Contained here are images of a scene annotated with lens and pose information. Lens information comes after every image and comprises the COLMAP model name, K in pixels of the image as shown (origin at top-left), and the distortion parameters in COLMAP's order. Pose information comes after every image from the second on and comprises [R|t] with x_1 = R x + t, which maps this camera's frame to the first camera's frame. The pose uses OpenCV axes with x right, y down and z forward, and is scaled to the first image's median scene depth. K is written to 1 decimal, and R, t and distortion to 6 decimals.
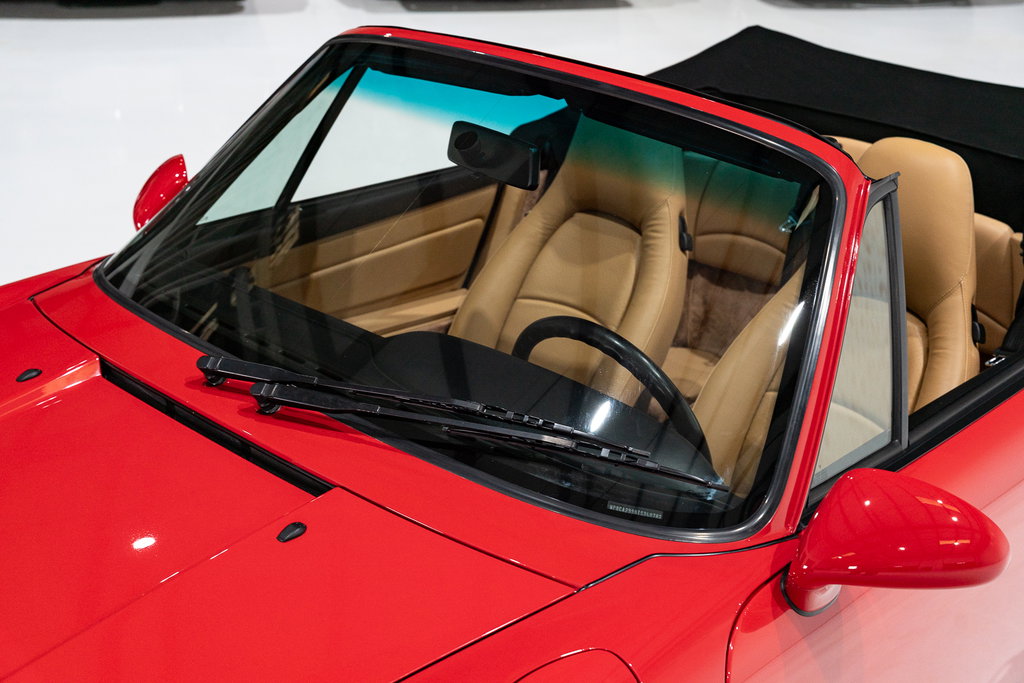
lens RADIAL K [[1445.5, 0, 515.8], [0, 1445.5, 339.1], [0, 0, 1]] dist [0.049592, 0.000000]
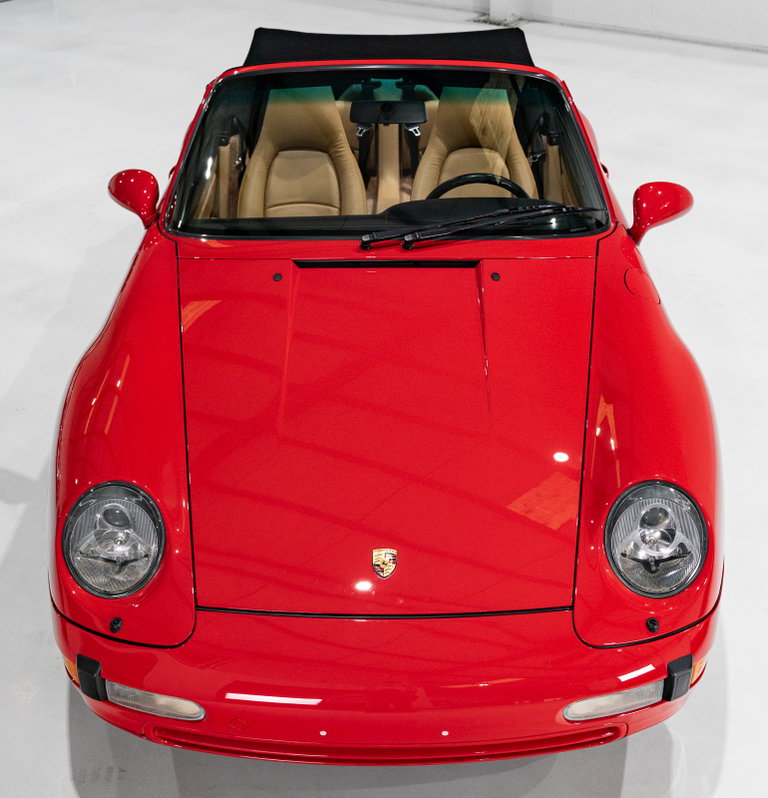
lens RADIAL K [[1203.4, 0, 380.2], [0, 1203.4, 404.3], [0, 0, 1]] dist [0.024199, 0.000000]
pose [[0.732039, -0.366519, 0.574267, -0.907875], [0.293902, 0.930373, 0.219152, -0.095560], [-0.614606, 0.008350, 0.788790, -0.258932]]
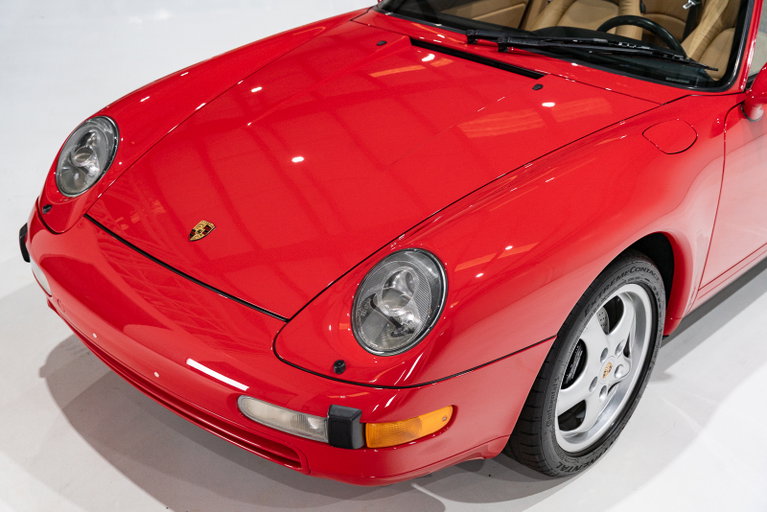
lens RADIAL K [[1082.7, 0, 379.0], [0, 1082.7, 253.5], [0, 0, 1]] dist [0.049592, 0.000000]
pose [[0.999872, -0.003358, 0.015637, -0.272524], [0.002514, 0.998555, 0.053688, 0.190116], [-0.015794, -0.053642, 0.998435, -0.494437]]
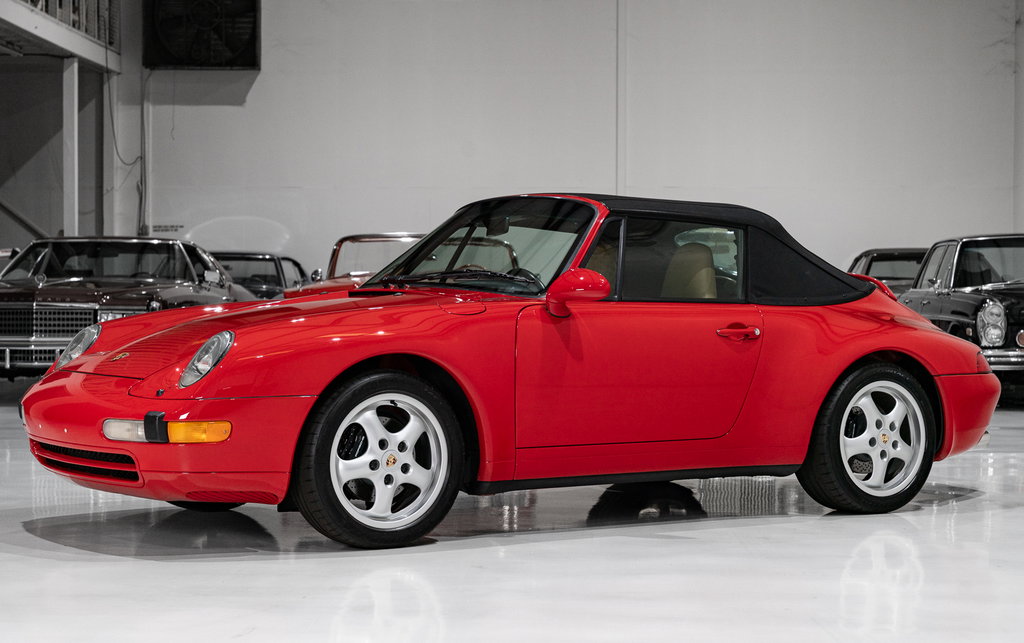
lens RADIAL K [[2051.2, 0, 509.8], [0, 2051.2, 323.0], [0, 0, 1]] dist [0.097070, 0.000000]
pose [[0.971144, -0.015547, -0.237985, 0.705665], [-0.077957, 0.922363, -0.378377, 1.146312], [0.225392, 0.386011, 0.894536, -1.806377]]
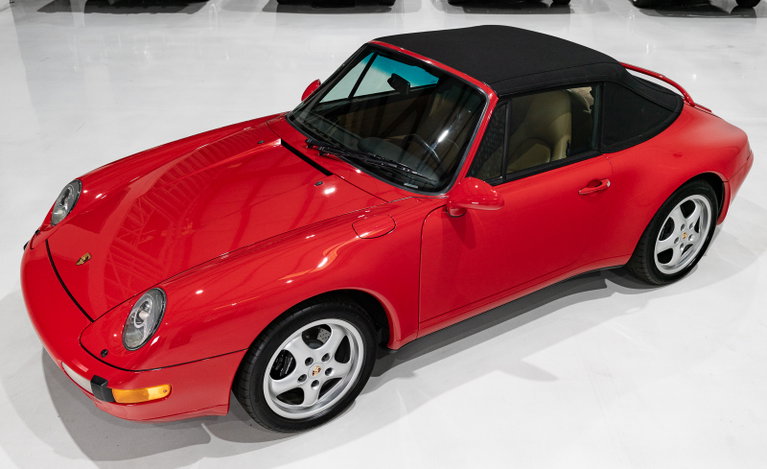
lens RADIAL K [[793.2, 0, 386.1], [0, 793.2, 236.4], [0, 0, 1]] dist [0.016339, 0.000000]
pose [[0.973168, 0.088486, -0.212401, 0.284320], [-0.073343, 0.994239, 0.078160, 0.058157], [0.218094, -0.060485, 0.974052, -0.598928]]
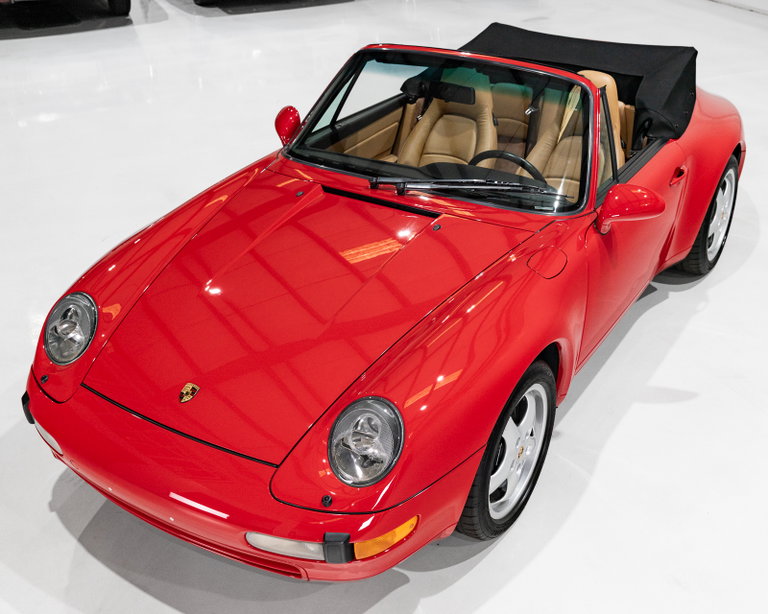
lens RADIAL K [[944.9, 0, 377.1], [0, 944.9, 310.4], [0, 0, 1]] dist [0.013781, 0.000000]
pose [[0.981592, -0.127840, 0.141892, -0.349097], [0.111928, 0.987041, 0.114990, 0.039569], [-0.154753, -0.096991, 0.983181, -0.554188]]
